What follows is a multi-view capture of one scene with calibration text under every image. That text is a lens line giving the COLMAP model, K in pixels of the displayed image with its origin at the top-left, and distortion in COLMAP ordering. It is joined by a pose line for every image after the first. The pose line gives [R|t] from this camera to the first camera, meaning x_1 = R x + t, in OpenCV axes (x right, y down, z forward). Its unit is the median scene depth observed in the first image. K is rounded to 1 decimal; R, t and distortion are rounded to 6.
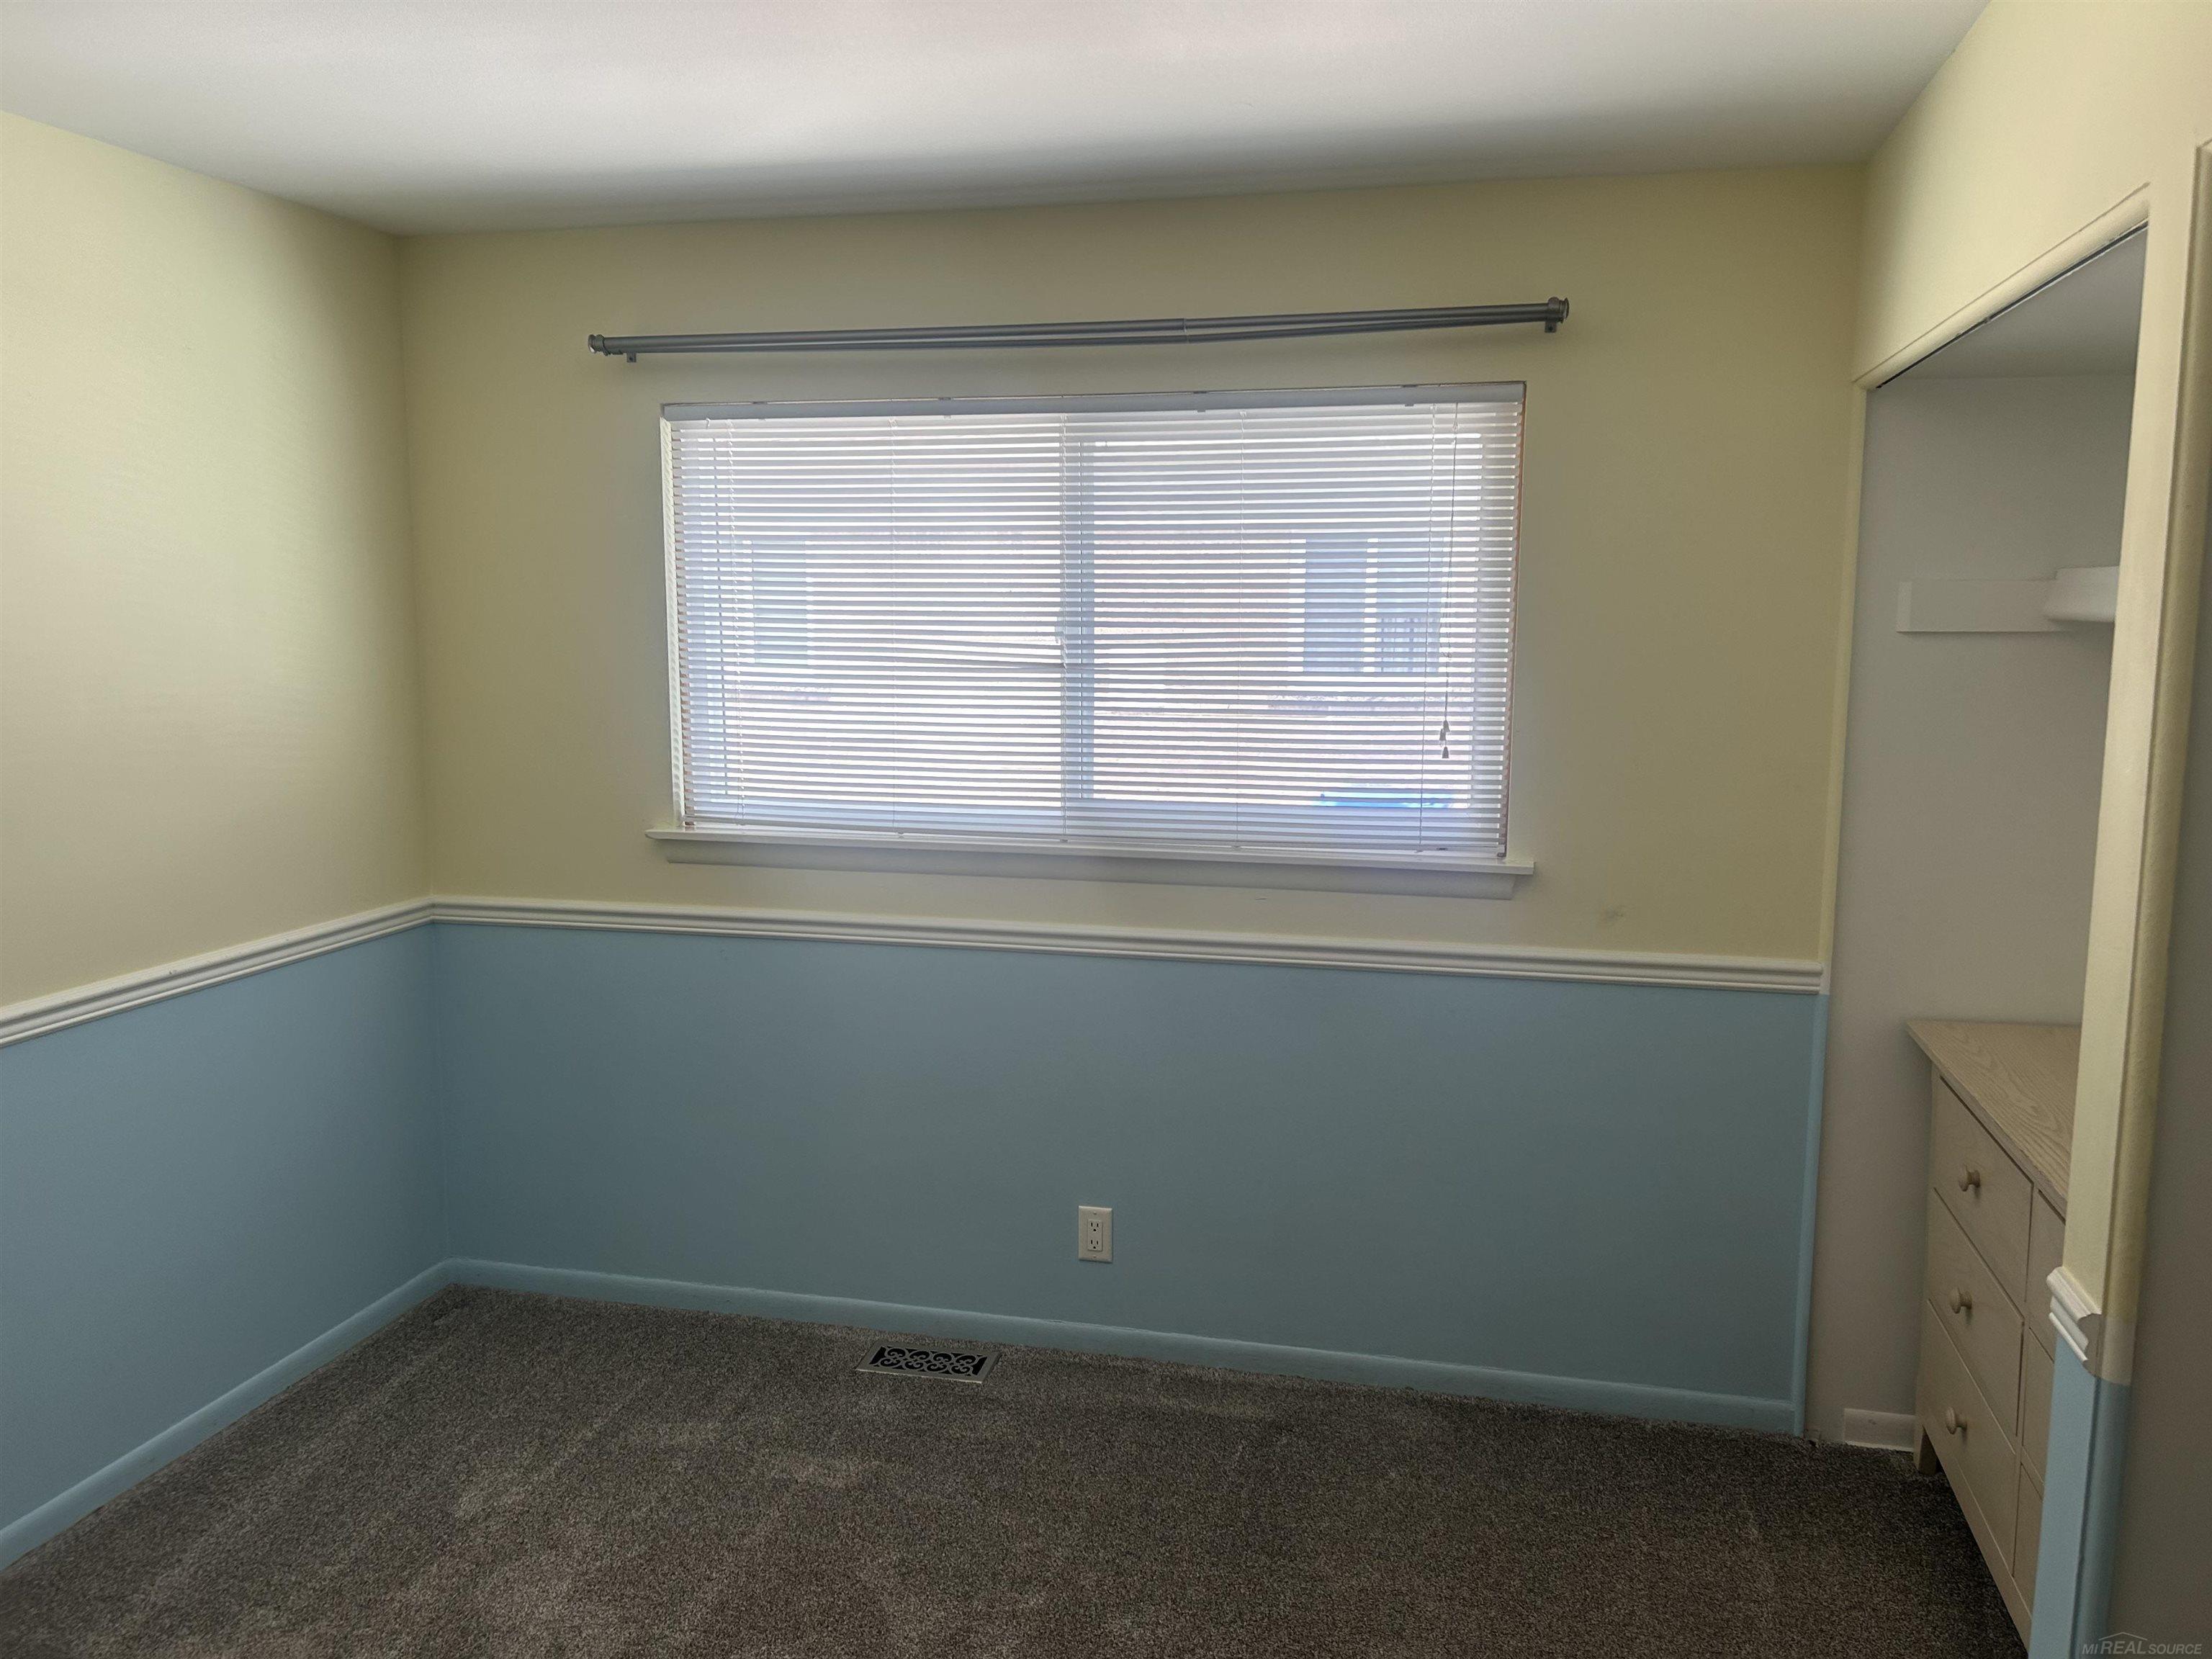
lens RADIAL K [[1676.0, 0, 1108.7], [0, 1676.0, 833.3], [0, 0, 1]] dist [0.067442, -0.072492]
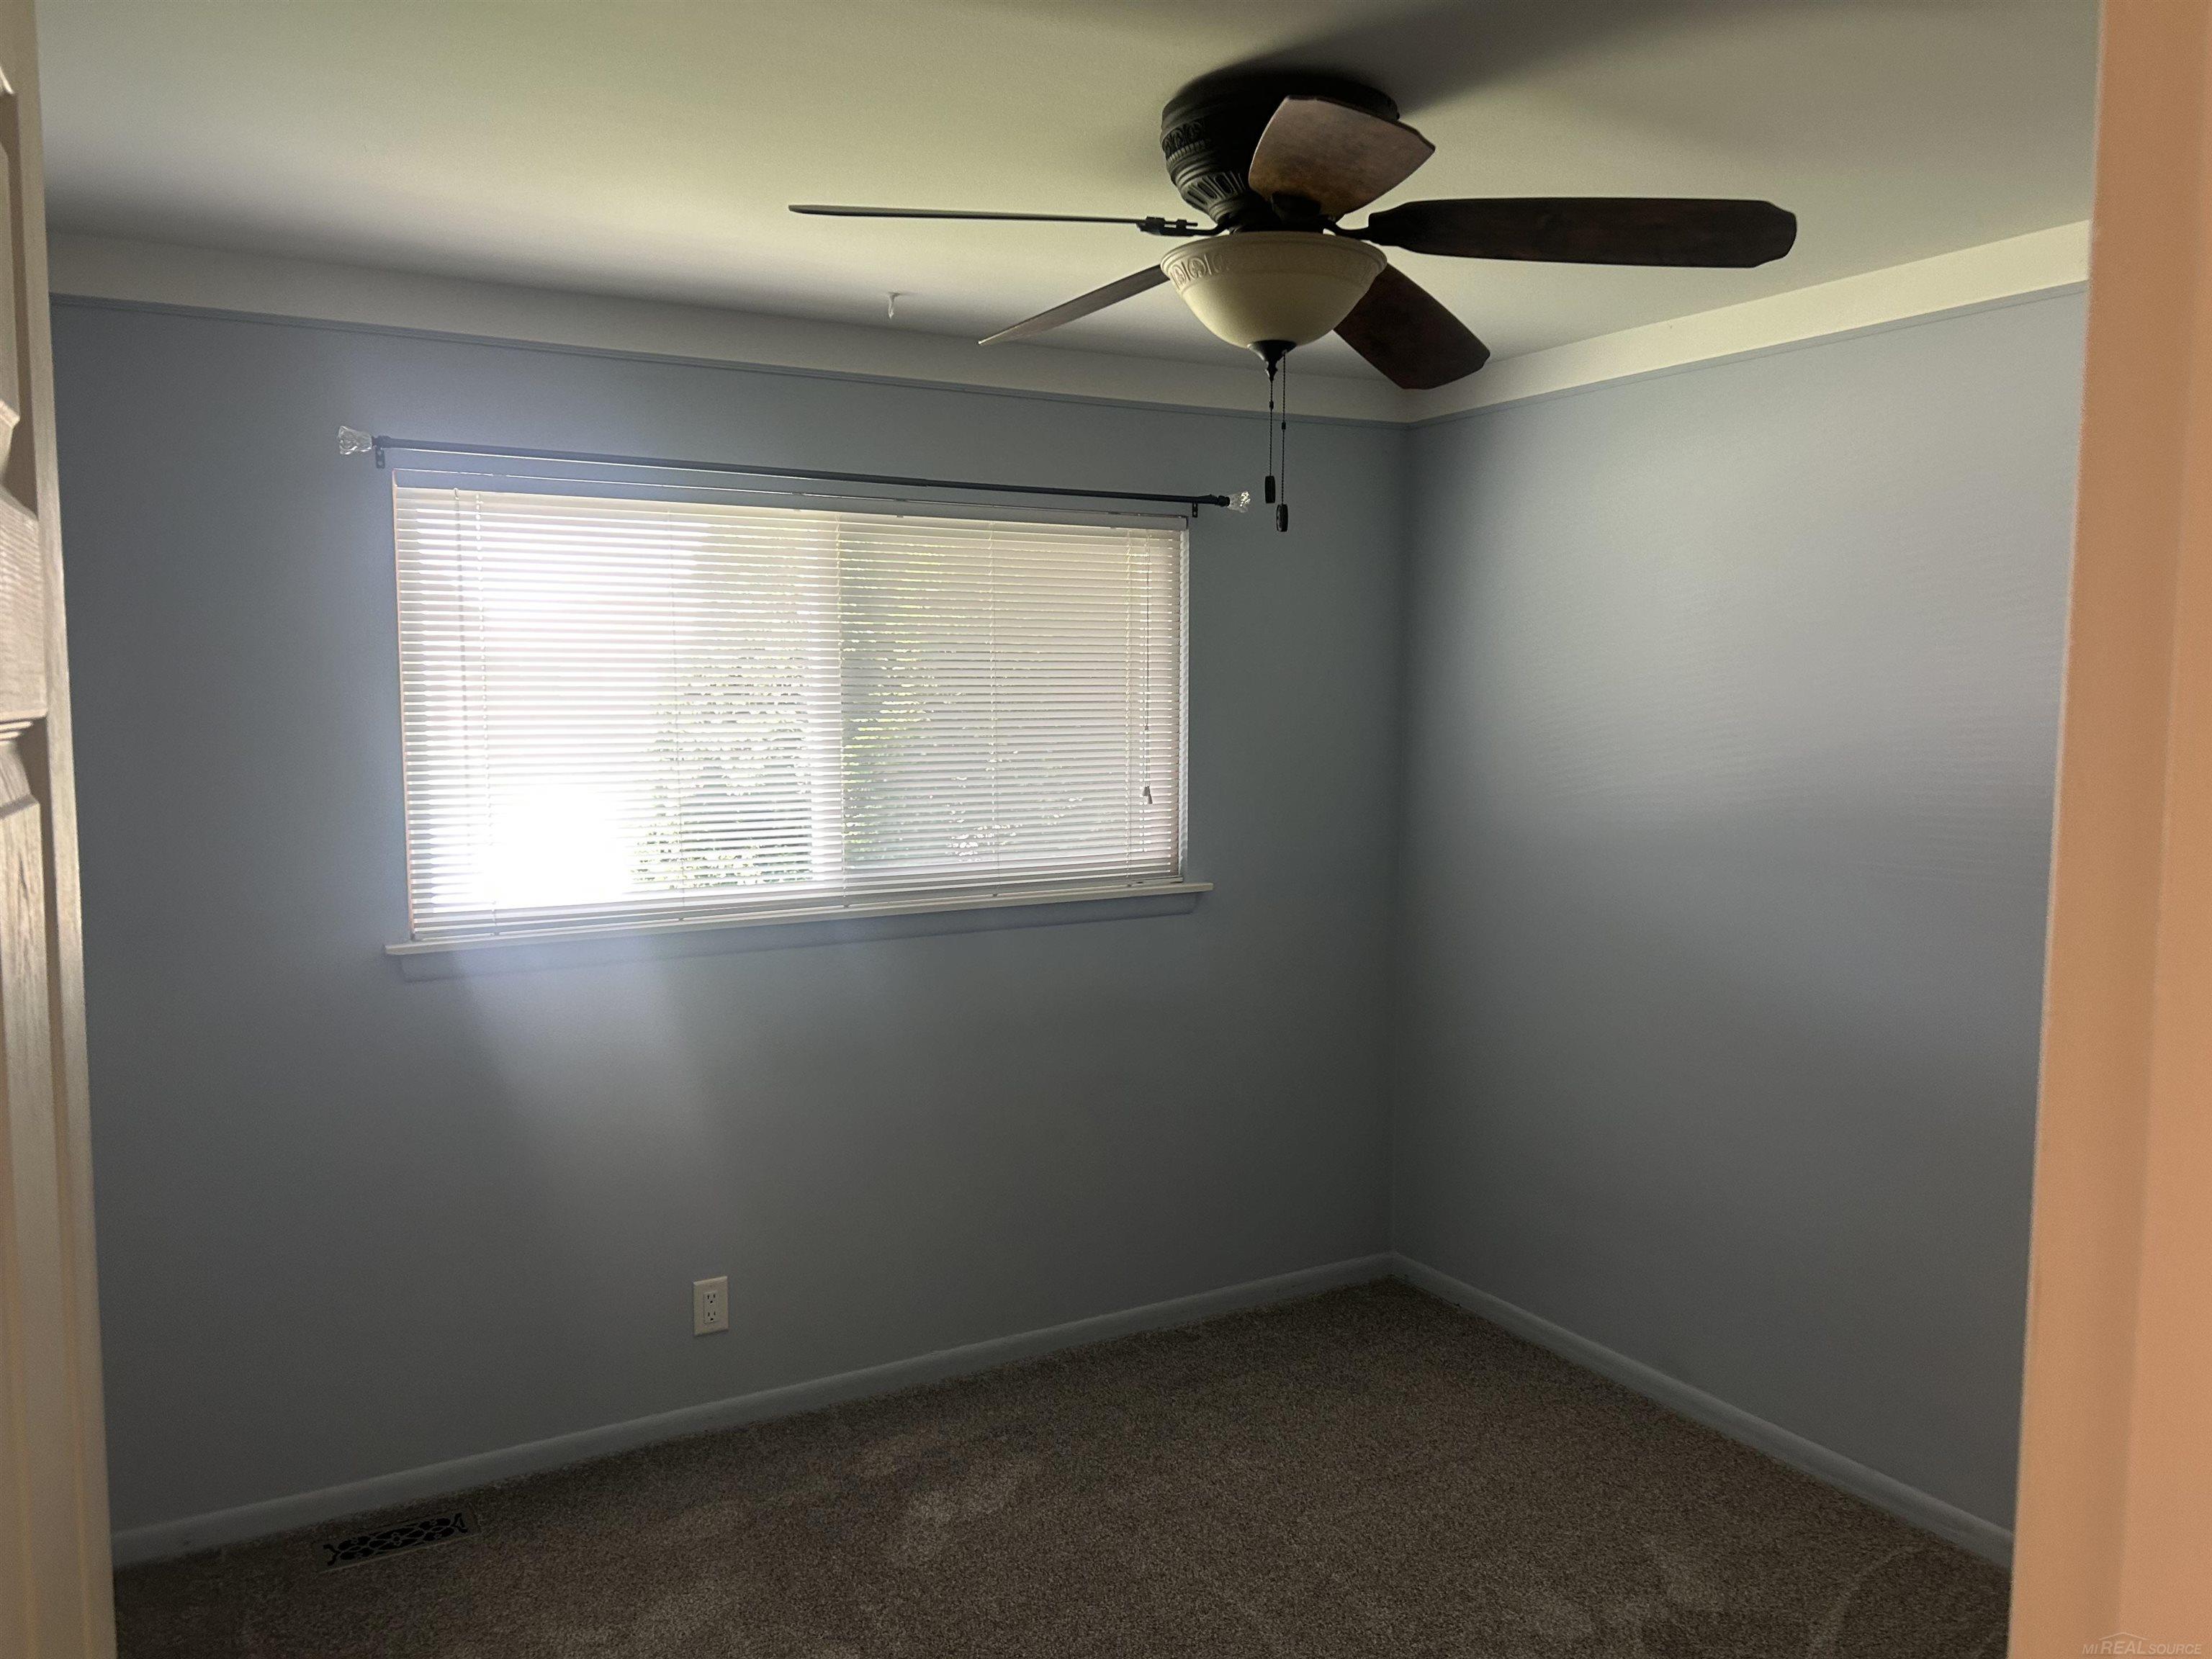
lens RADIAL K [[1676.0, 0, 1108.7], [0, 1676.0, 833.3], [0, 0, 1]] dist [0.067442, -0.072492]
pose [[0.714050, -0.070887, 0.696497, -0.632613], [0.090020, 0.995899, 0.009071, -0.037807], [-0.694283, 0.056221, 0.717503, 0.113233]]
